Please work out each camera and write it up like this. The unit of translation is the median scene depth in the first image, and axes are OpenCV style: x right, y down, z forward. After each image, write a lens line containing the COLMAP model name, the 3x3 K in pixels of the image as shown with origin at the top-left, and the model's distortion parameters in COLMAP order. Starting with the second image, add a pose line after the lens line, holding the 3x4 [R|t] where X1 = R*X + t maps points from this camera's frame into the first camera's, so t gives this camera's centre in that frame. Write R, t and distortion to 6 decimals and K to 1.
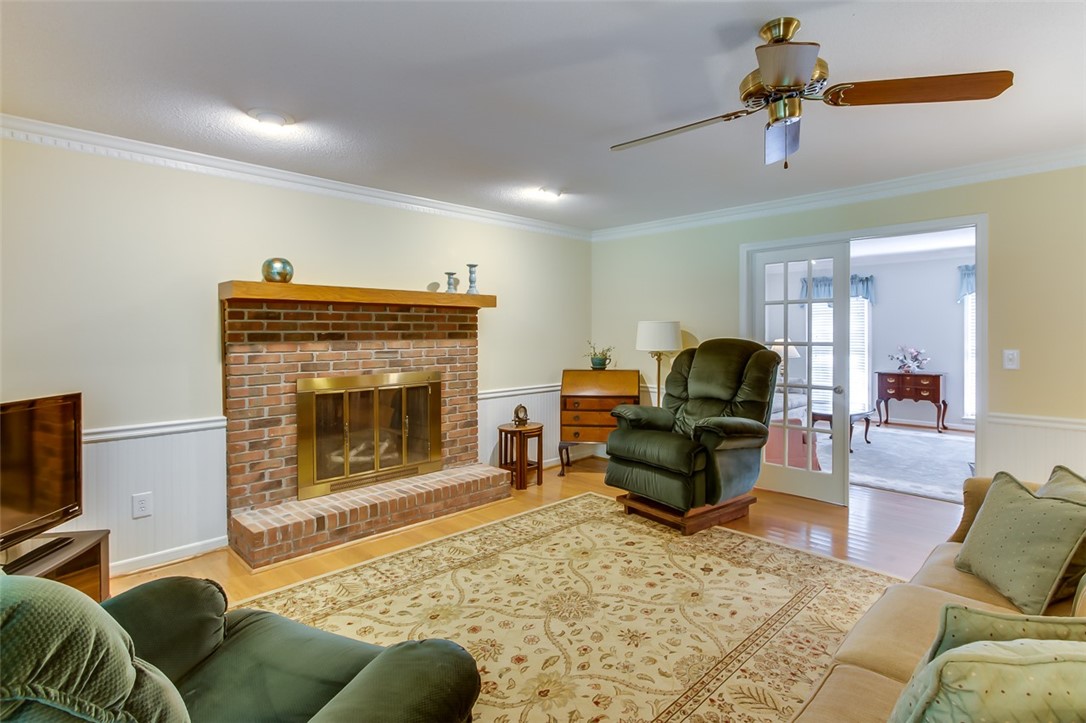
lens RADIAL K [[527.2, 0, 530.3], [0, 527.2, 336.9], [0, 0, 1]] dist [-0.008087, 0.002350]
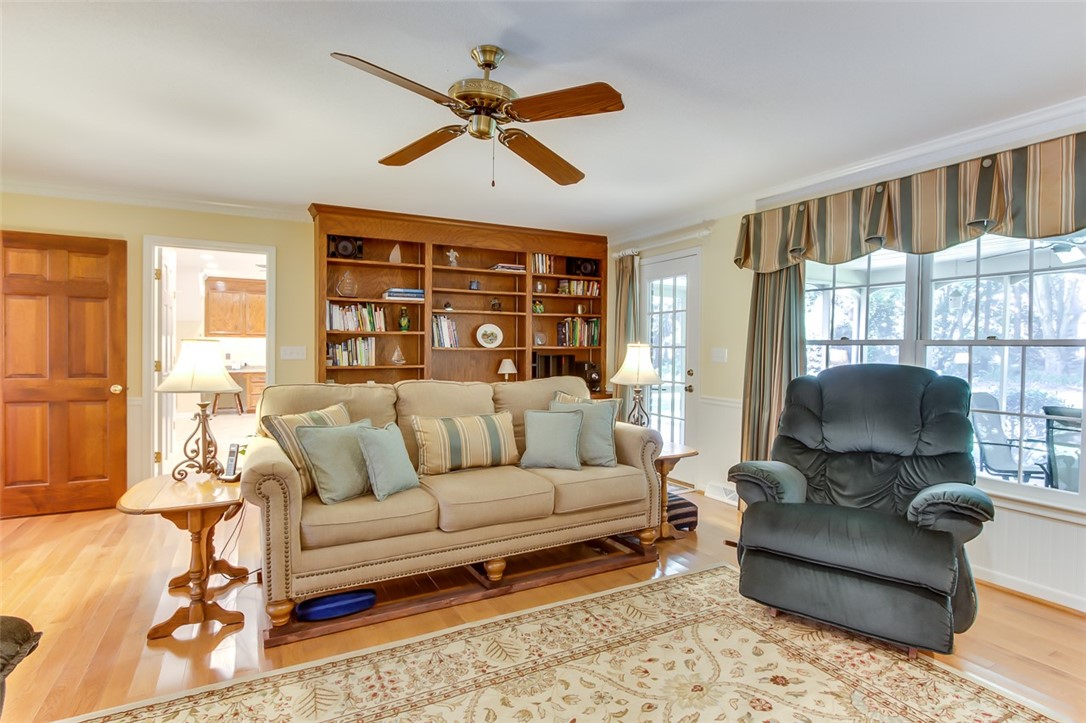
lens RADIAL K [[561.1, 0, 548.1], [0, 561.1, 355.8], [0, 0, 1]] dist [-0.012633, 0.000642]
pose [[-0.971578, -0.006949, 0.236618, 0.029608], [-0.003430, 0.999877, 0.015282, 0.023698], [-0.236695, 0.014036, -0.971483, 1.119305]]
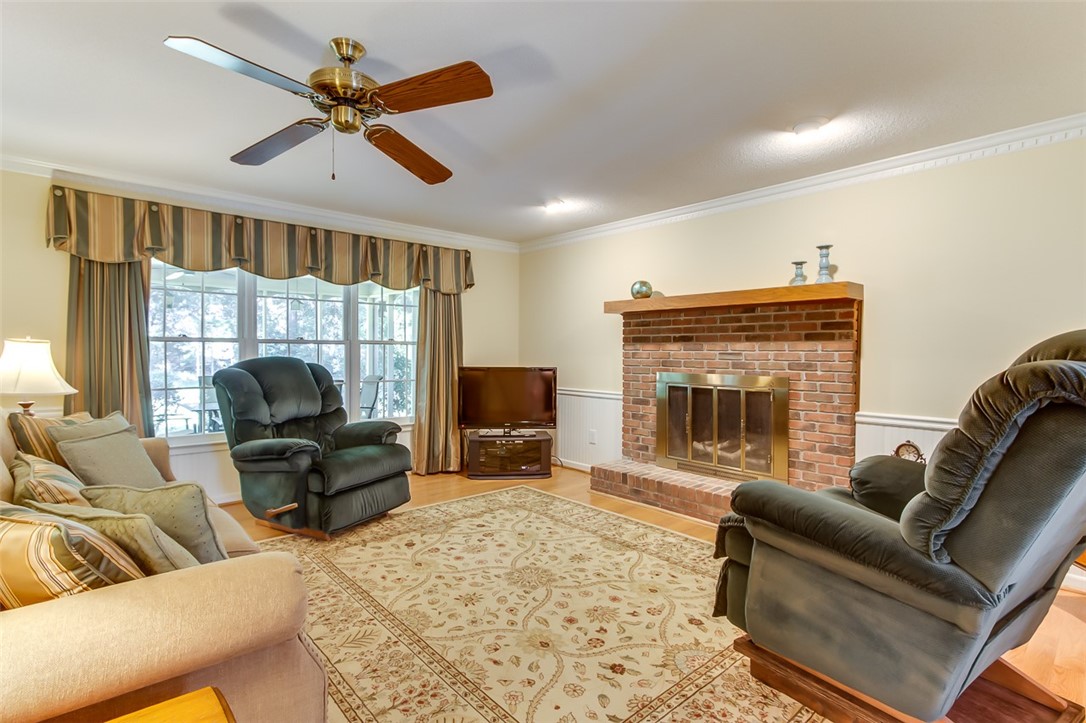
lens RADIAL K [[506.3, 0, 551.7], [0, 506.3, 357.6], [0, 0, 1]] dist [-0.006140, 0.004157]
pose [[0.004043, 0.022061, -0.999748, 0.807751], [-0.009135, 0.999716, 0.022024, 0.020467], [0.999950, 0.009043, 0.004243, 0.745736]]
